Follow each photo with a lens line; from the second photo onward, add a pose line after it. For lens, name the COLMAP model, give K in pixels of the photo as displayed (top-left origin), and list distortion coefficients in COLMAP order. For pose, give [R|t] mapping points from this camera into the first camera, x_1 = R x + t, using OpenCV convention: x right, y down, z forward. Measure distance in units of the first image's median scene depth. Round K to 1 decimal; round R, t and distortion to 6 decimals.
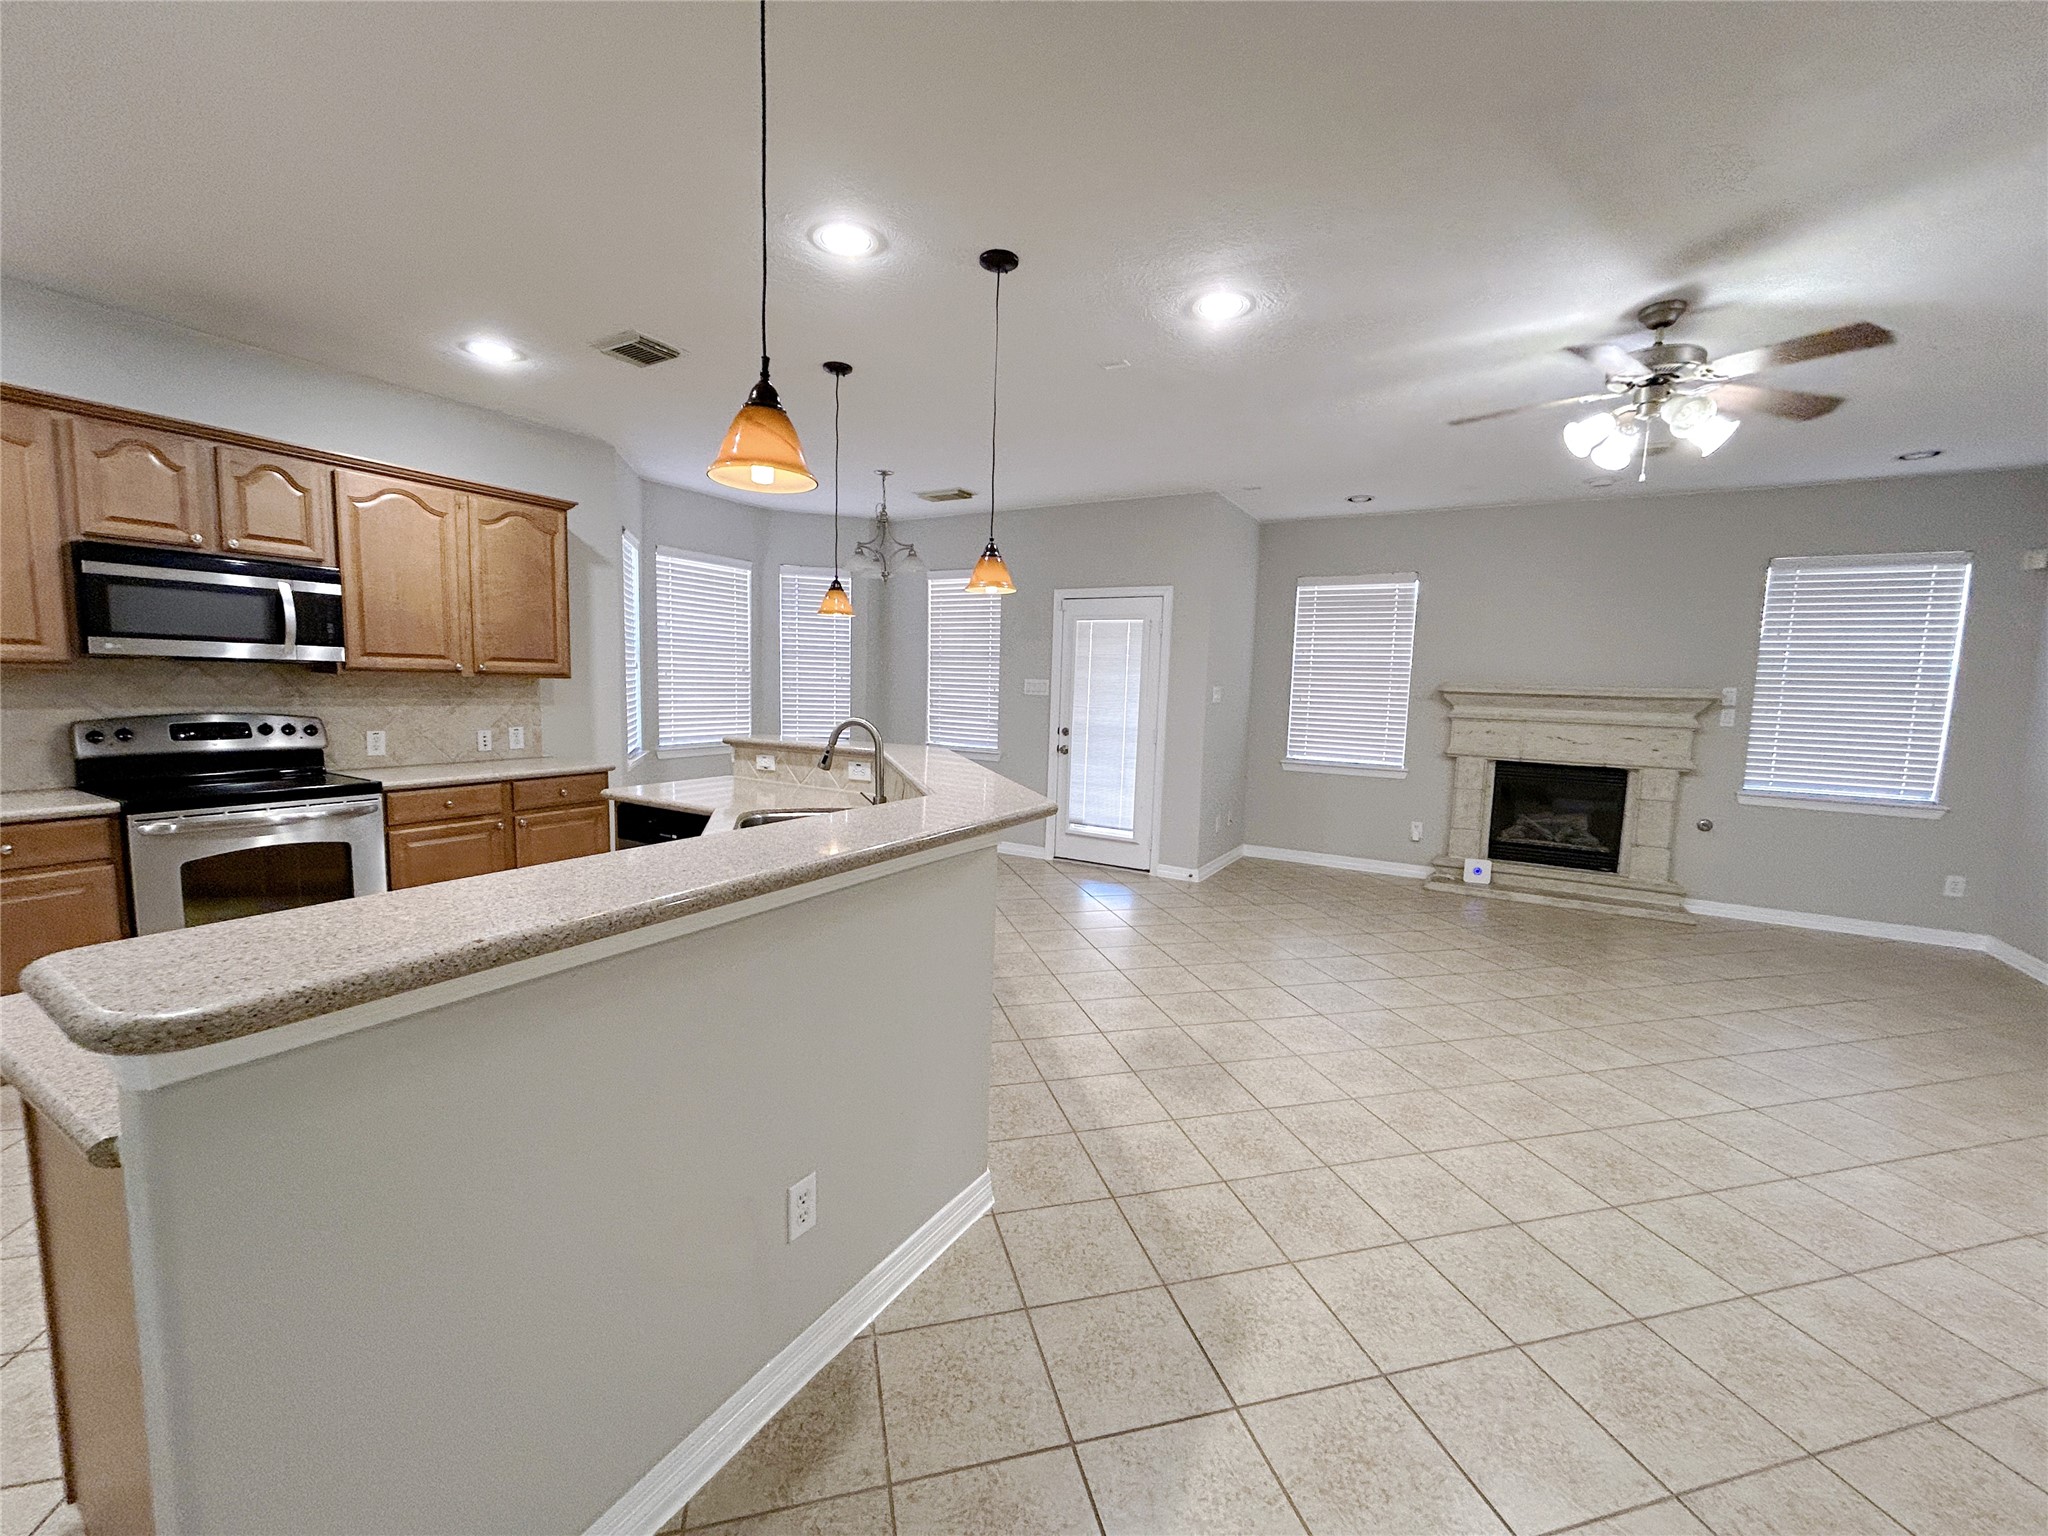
lens RADIAL K [[823.2, 0, 1020.3], [0, 823.2, 769.1], [0, 0, 1]] dist [-0.003503, 0.001264]
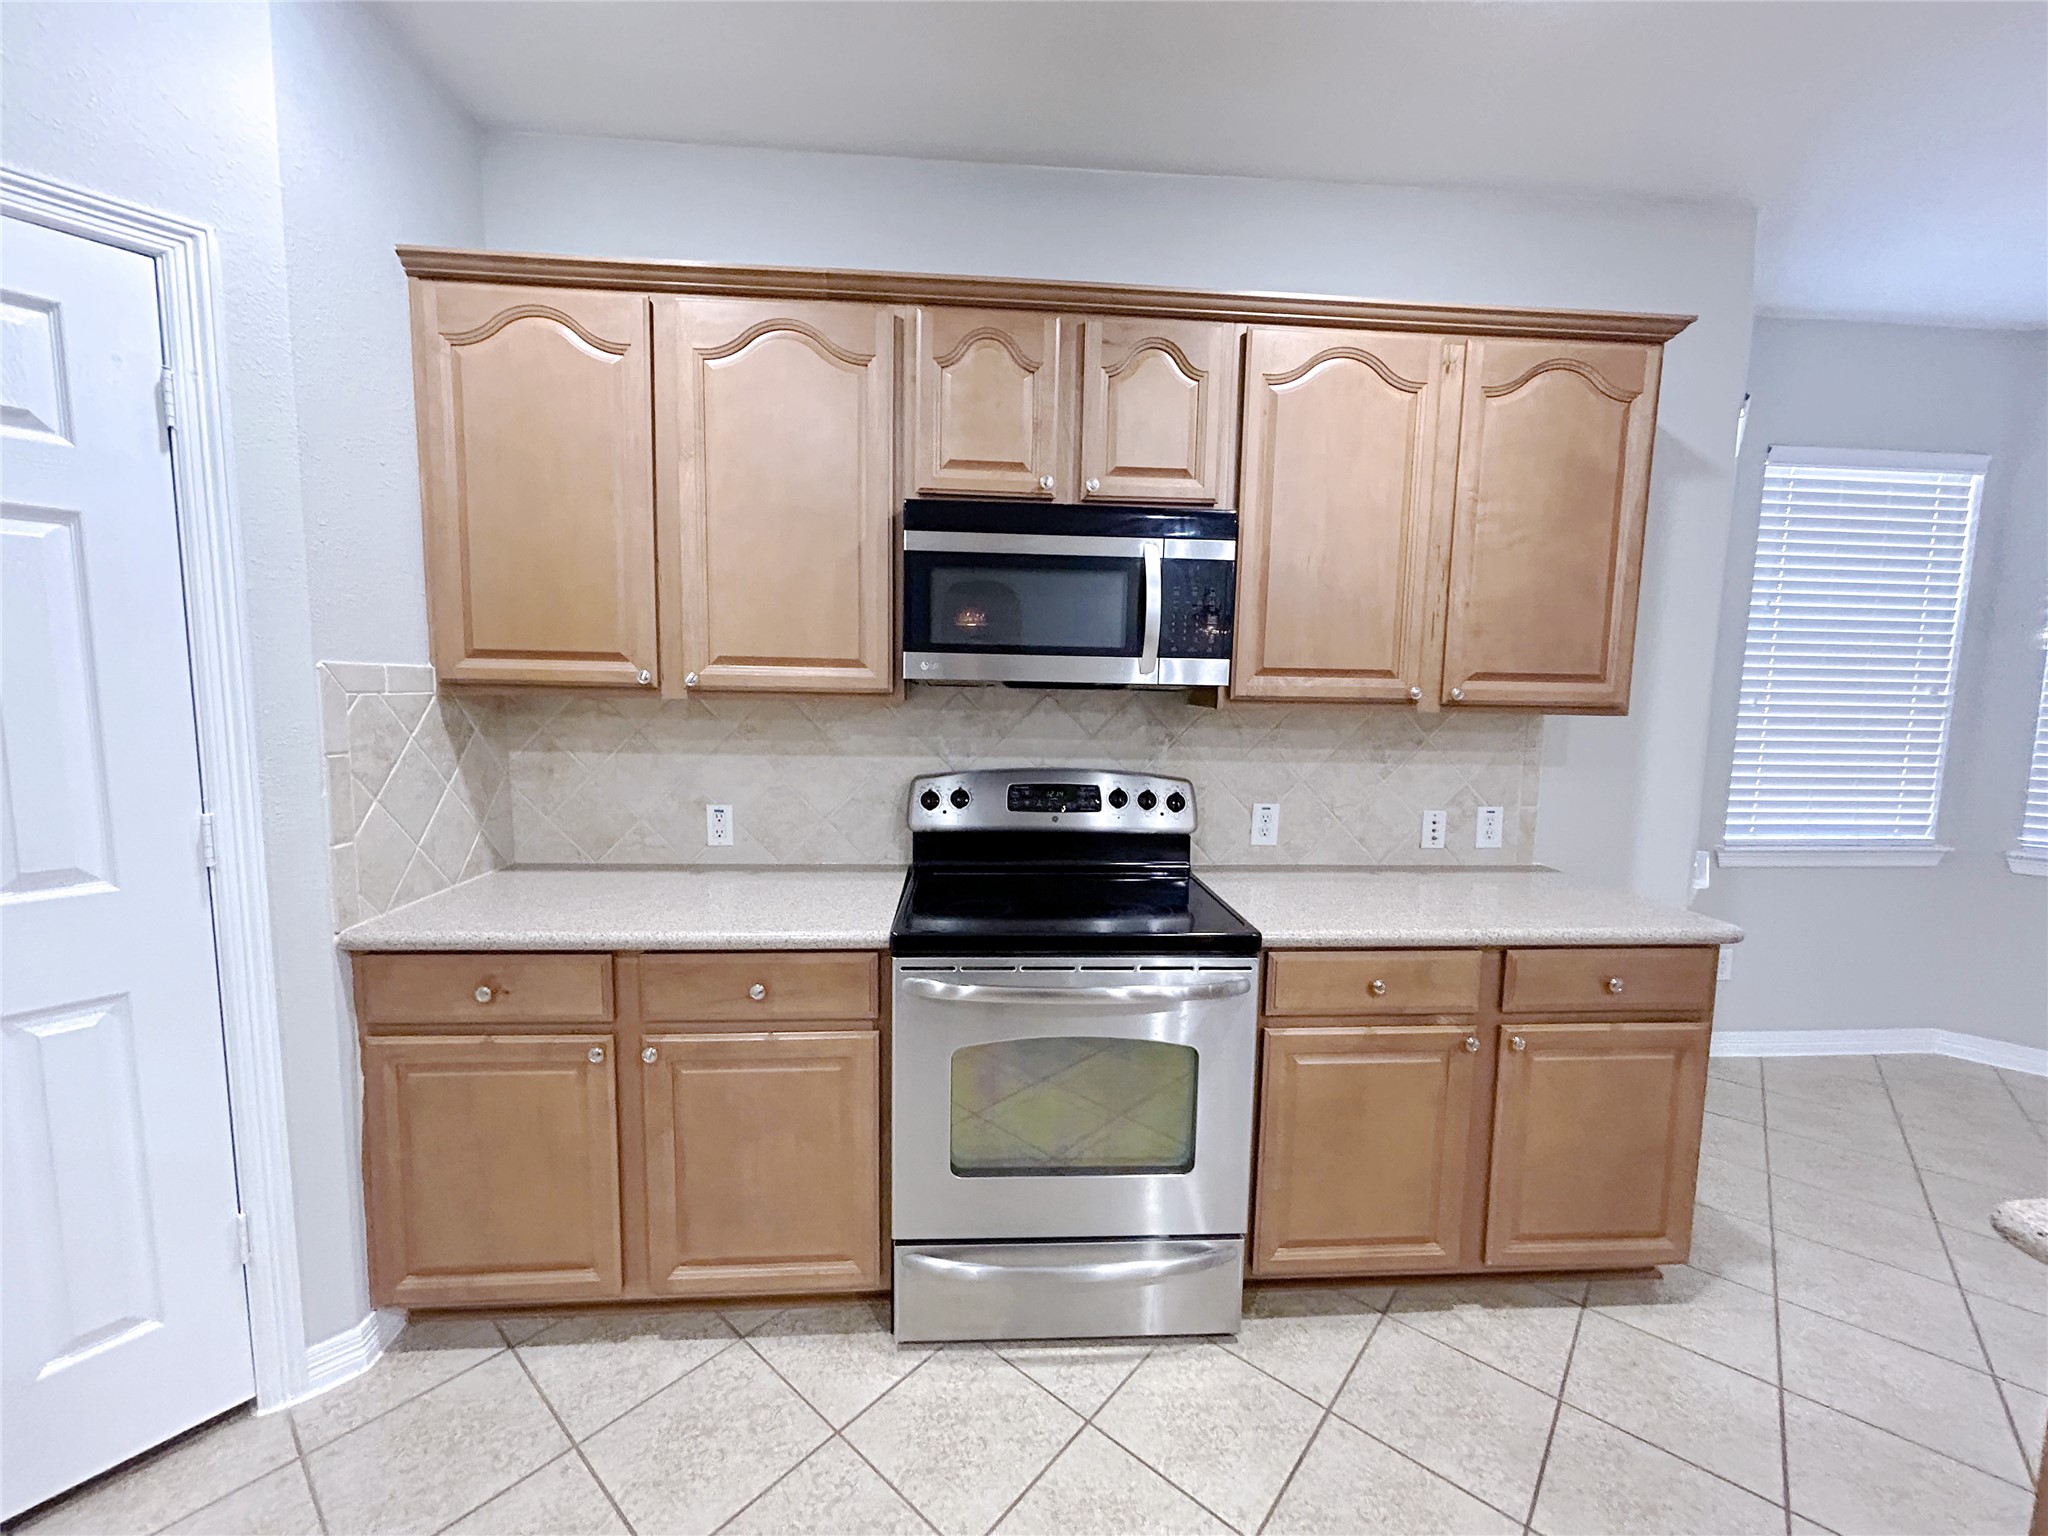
lens RADIAL K [[823.2, 0, 1021.1], [0, 823.2, 767.5], [0, 0, 1]] dist [-0.003503, 0.001264]
pose [[0.563113, 0.066720, -0.823682, -0.365354], [-0.090317, 0.995734, 0.018912, -0.061062], [0.821430, 0.063743, 0.566736, 0.474183]]
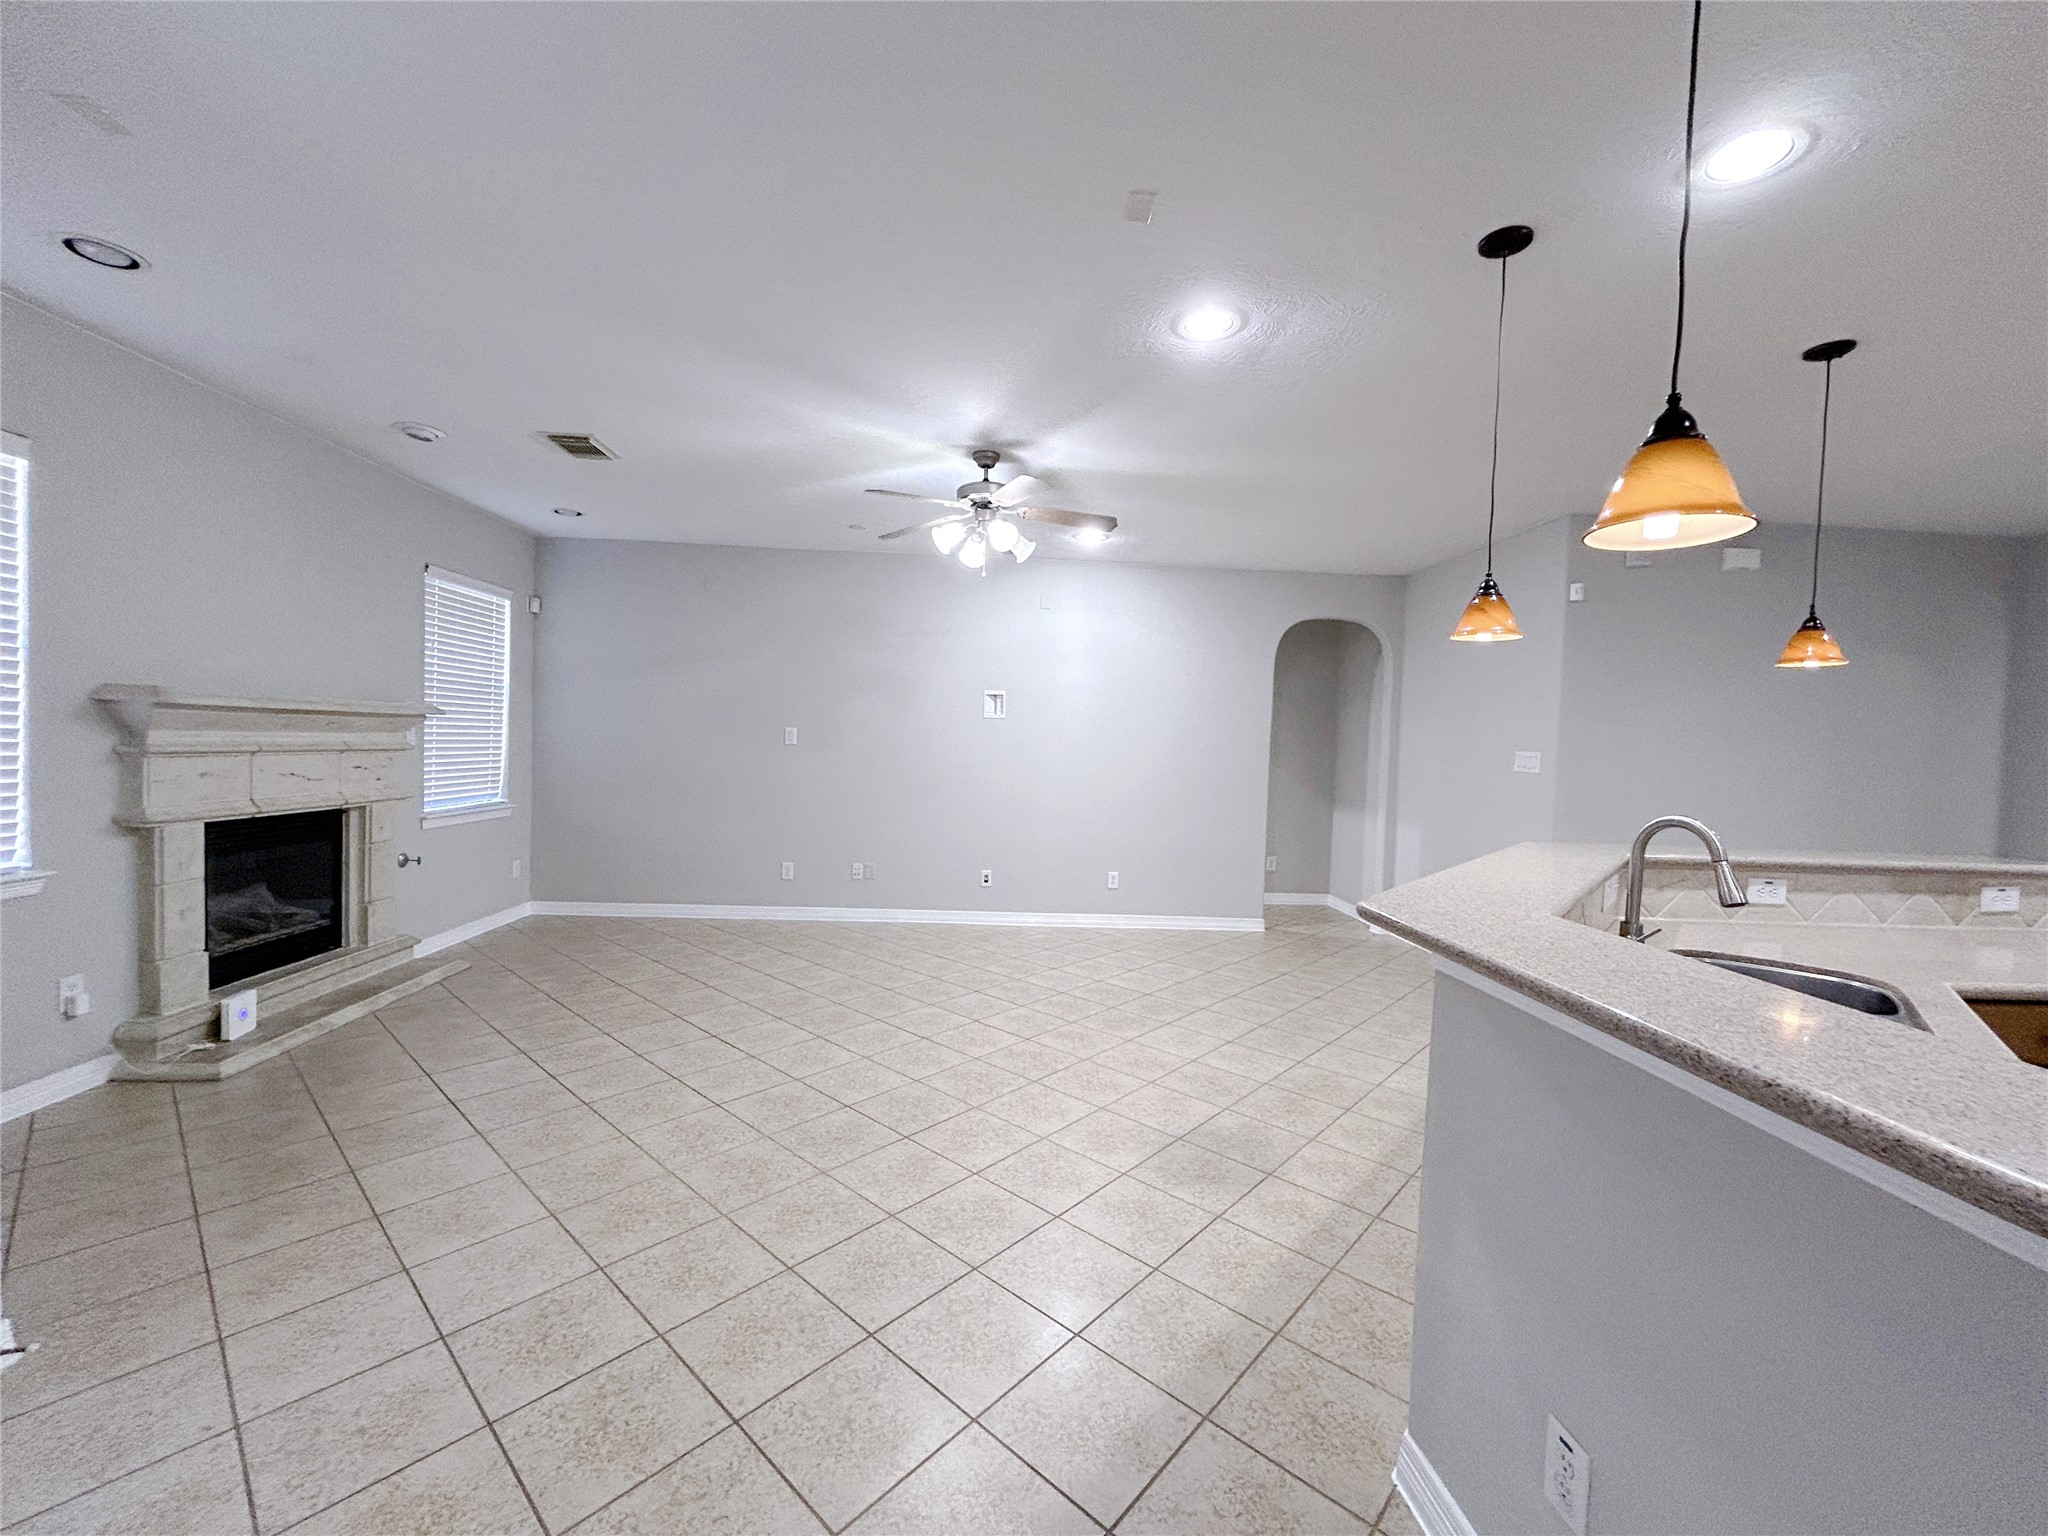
lens RADIAL K [[823.2, 0, 1018.8], [0, 823.2, 769.5], [0, 0, 1]] dist [-0.003503, 0.001264]
pose [[-0.547273, -0.075562, 0.833536, -0.284925], [0.039885, 0.992430, 0.116153, -0.123378], [-0.836003, 0.096813, -0.540117, 1.119687]]
